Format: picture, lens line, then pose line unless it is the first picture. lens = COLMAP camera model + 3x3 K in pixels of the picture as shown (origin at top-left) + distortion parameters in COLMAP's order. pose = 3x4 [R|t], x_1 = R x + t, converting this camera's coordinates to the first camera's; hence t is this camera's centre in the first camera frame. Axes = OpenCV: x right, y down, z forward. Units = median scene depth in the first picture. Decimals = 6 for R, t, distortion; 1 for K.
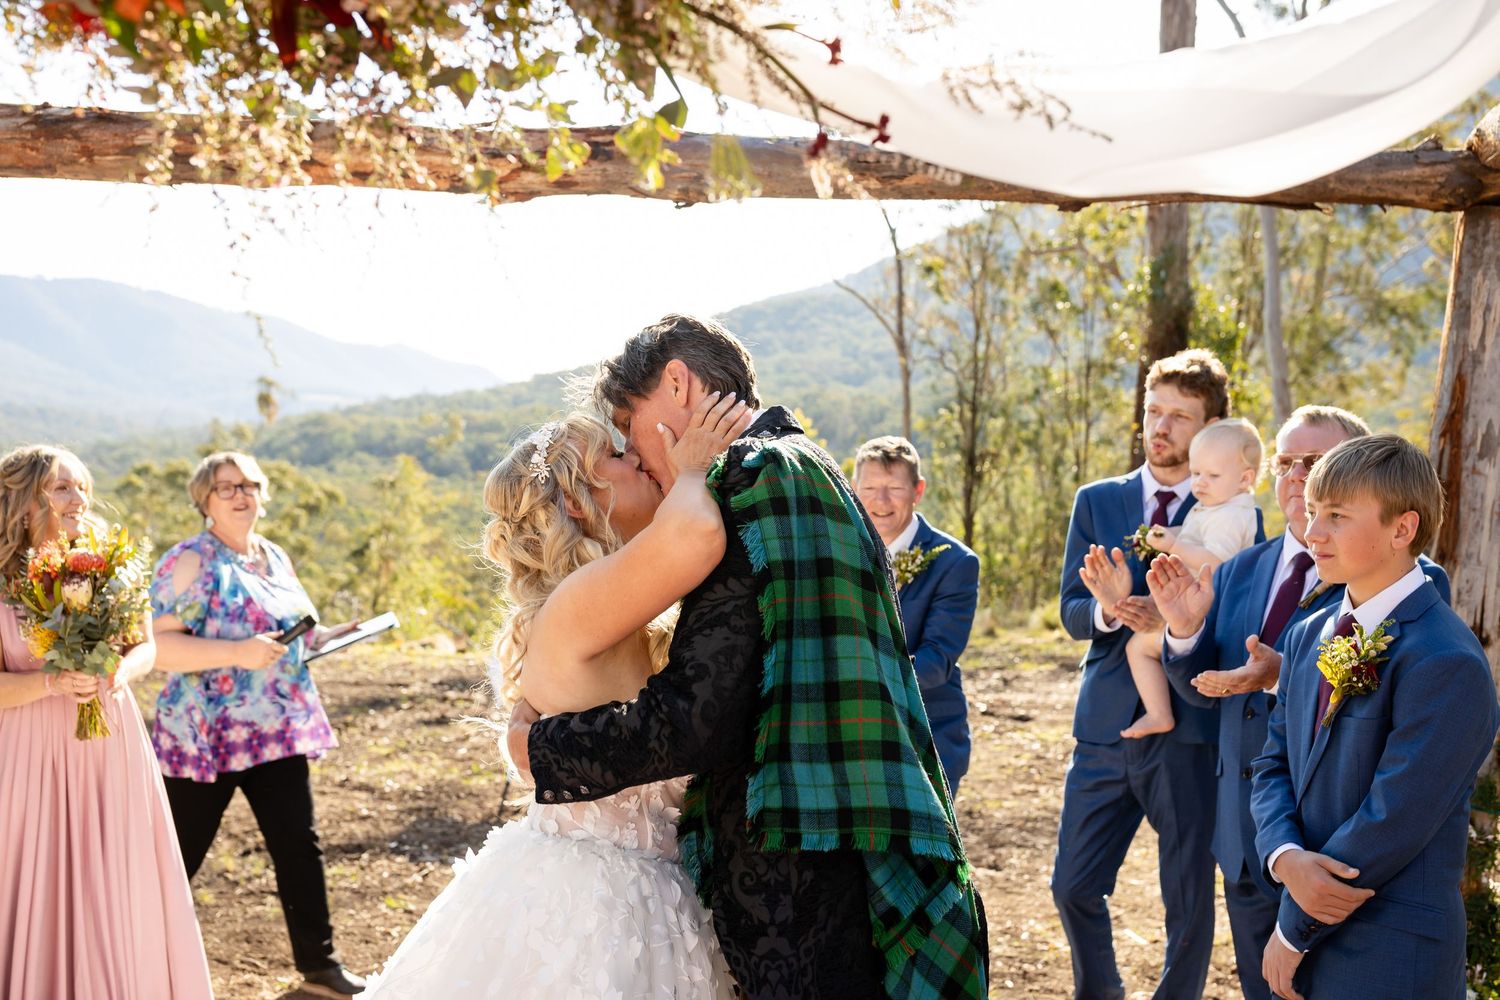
lens RADIAL K [[1572.0, 0, 753.6], [0, 1572.0, 502.8], [0, 0, 1]] dist [0.048553, 0.000000]
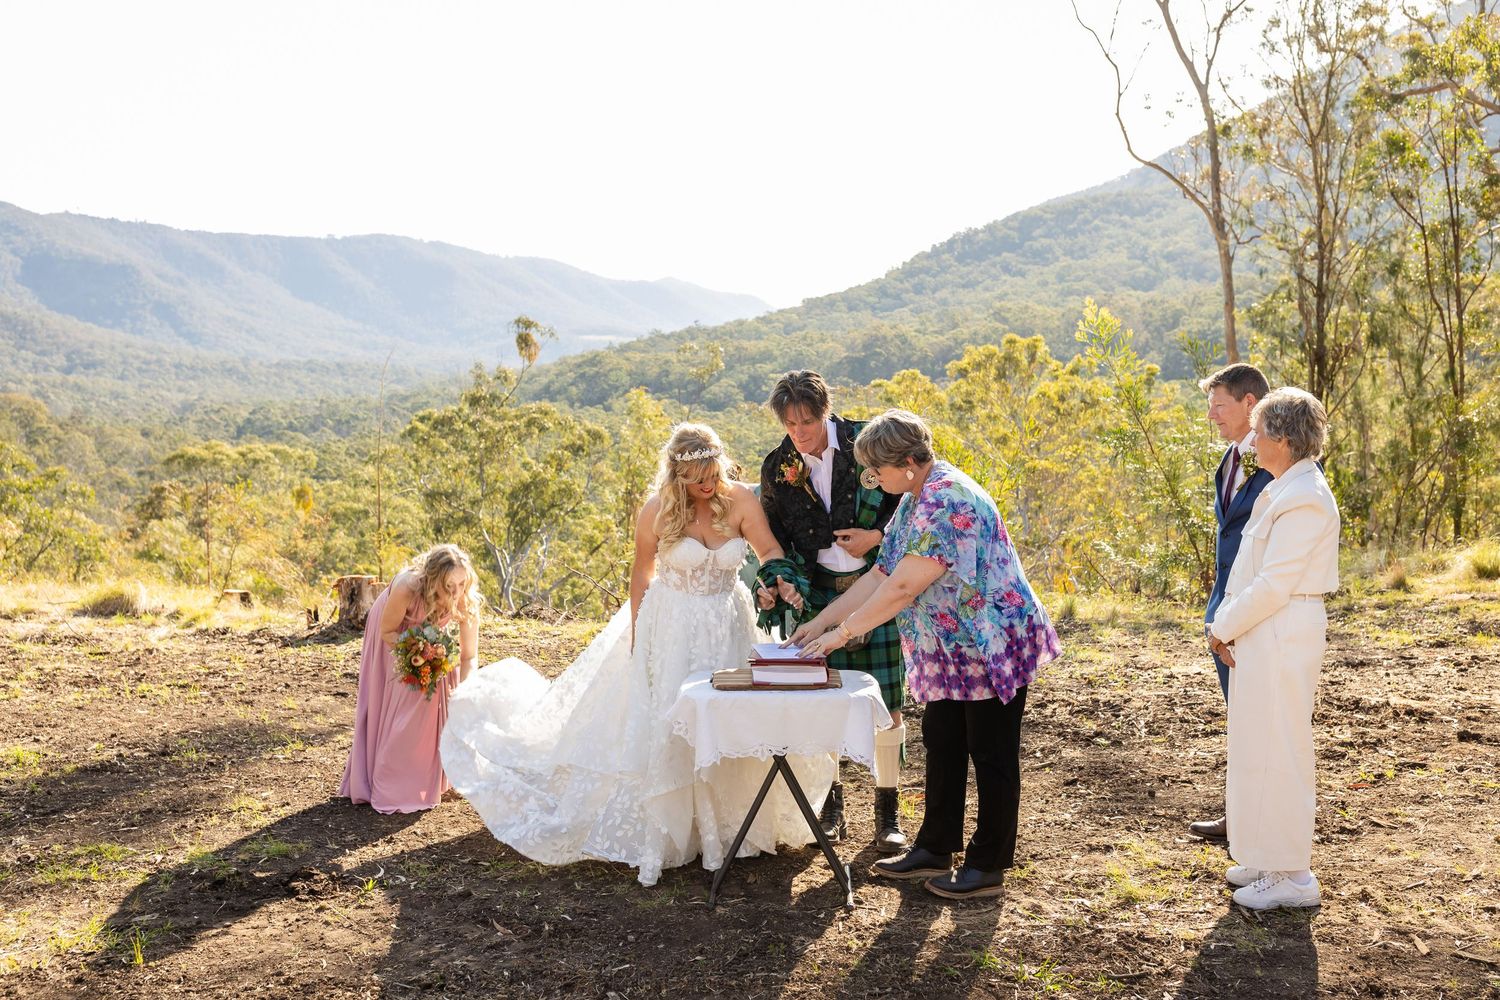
lens RADIAL K [[1572.0, 0, 738.6], [0, 1572.0, 527.1], [0, 0, 1]] dist [0.048553, 0.000000]
pose [[0.981511, -0.036847, -0.187824, -0.008675], [0.048618, 0.997106, 0.058449, -0.001886], [0.185127, -0.066500, 0.980462, 0.148279]]
